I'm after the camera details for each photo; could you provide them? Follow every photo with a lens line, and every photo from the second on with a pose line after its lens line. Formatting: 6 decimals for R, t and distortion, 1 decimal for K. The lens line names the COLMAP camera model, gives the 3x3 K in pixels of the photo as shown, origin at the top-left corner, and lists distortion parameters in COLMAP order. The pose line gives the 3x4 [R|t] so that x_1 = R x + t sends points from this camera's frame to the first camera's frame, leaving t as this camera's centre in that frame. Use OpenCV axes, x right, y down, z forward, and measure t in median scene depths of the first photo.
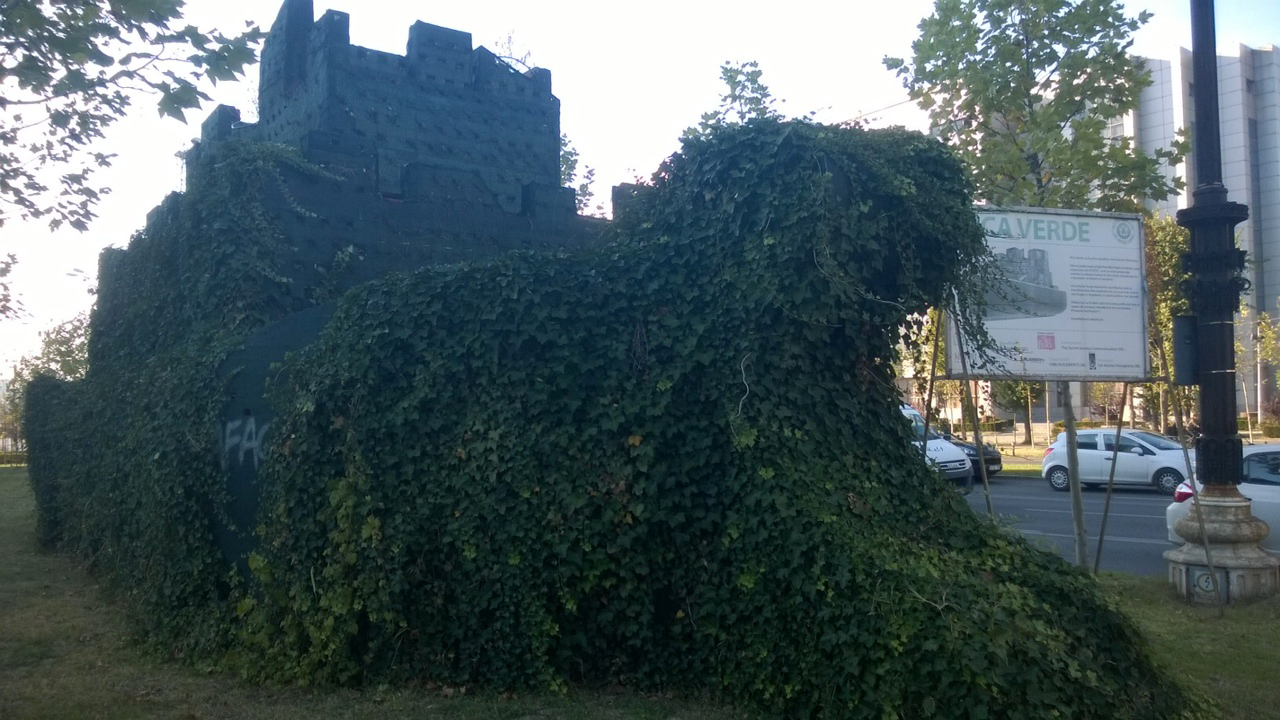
lens RADIAL K [[917.5, 0, 639.7], [0, 917.5, 374.5], [0, 0, 1]] dist [-0.002484, -0.045424]
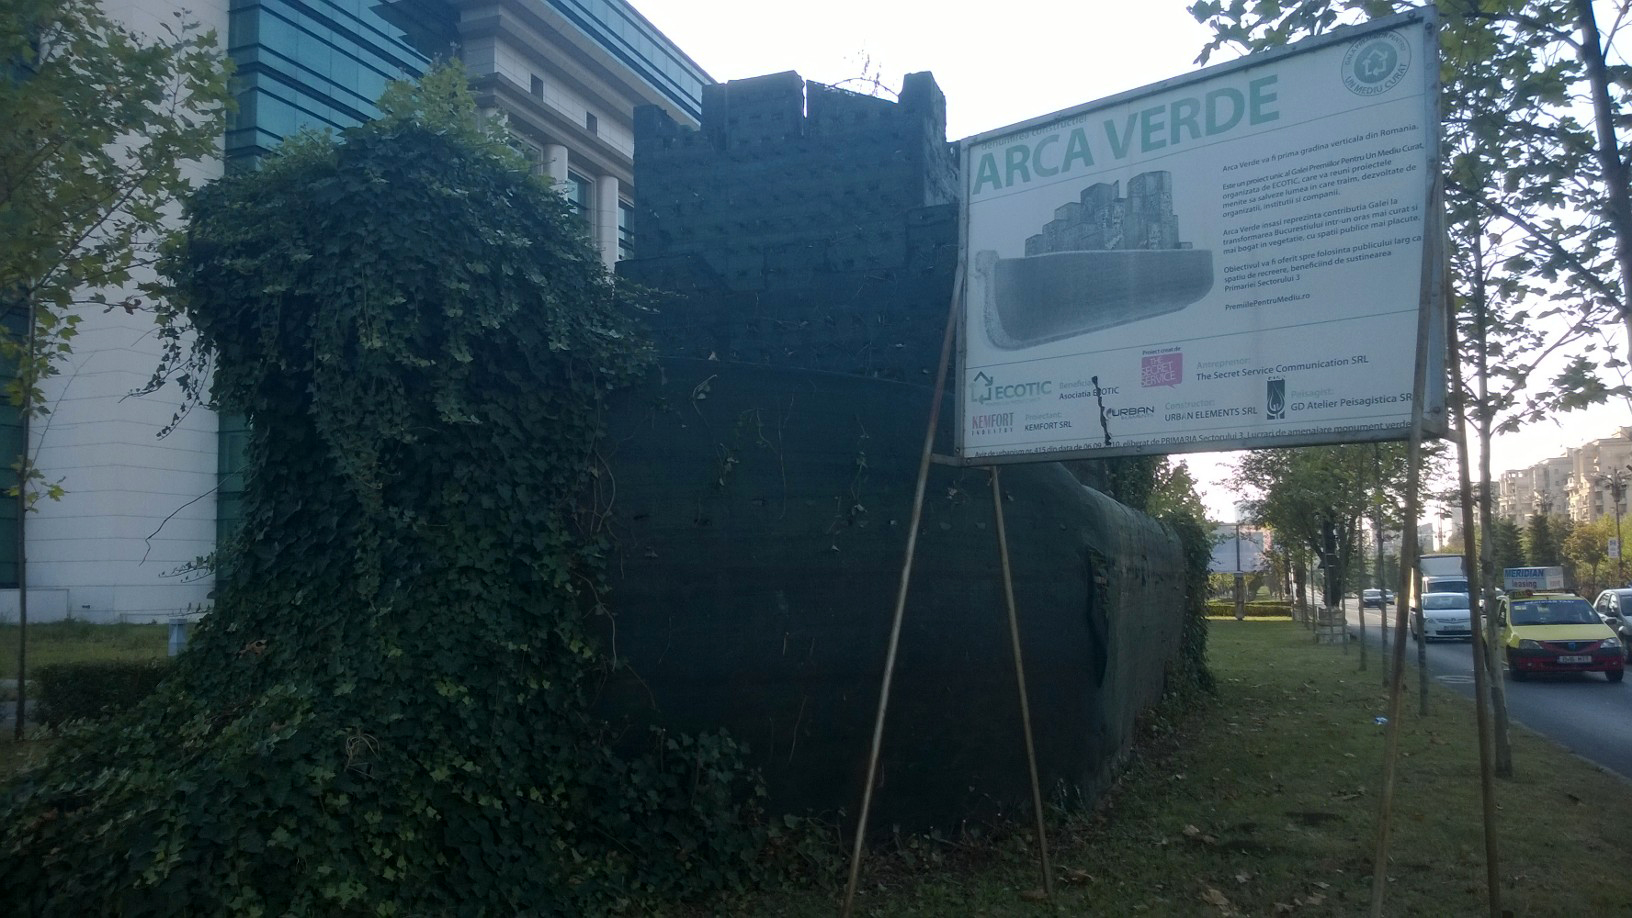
lens RADIAL K [[1244.5, 0, 787.6], [0, 1244.5, 482.9], [0, 0, 1]] dist [0.043606, -0.139852]
pose [[0.545353, -0.058650, -0.836152, 0.851292], [0.034049, 0.998276, -0.047814, 0.043719], [0.837515, -0.002394, 0.546409, 0.499424]]
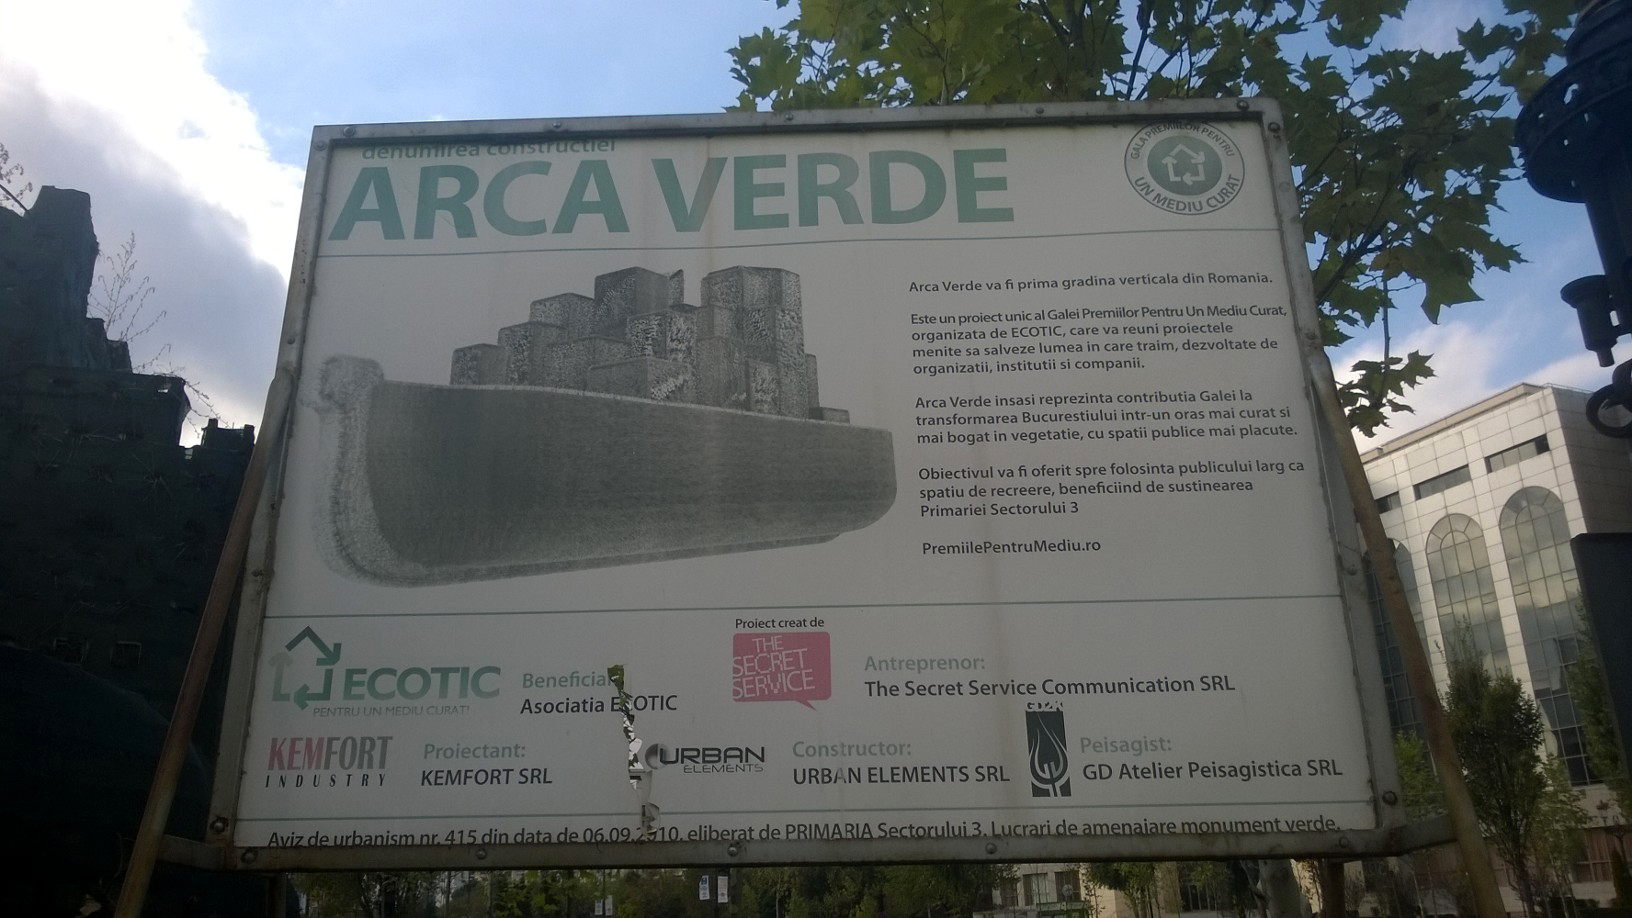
lens RADIAL K [[1244.5, 0, 787.6], [0, 1244.5, 482.9], [0, 0, 1]] dist [0.043606, -0.139852]
pose [[0.967664, -0.098929, -0.232031, 0.509643], [0.028250, 0.956597, -0.290041, 0.006311], [0.250654, 0.274107, 0.928460, 0.723083]]
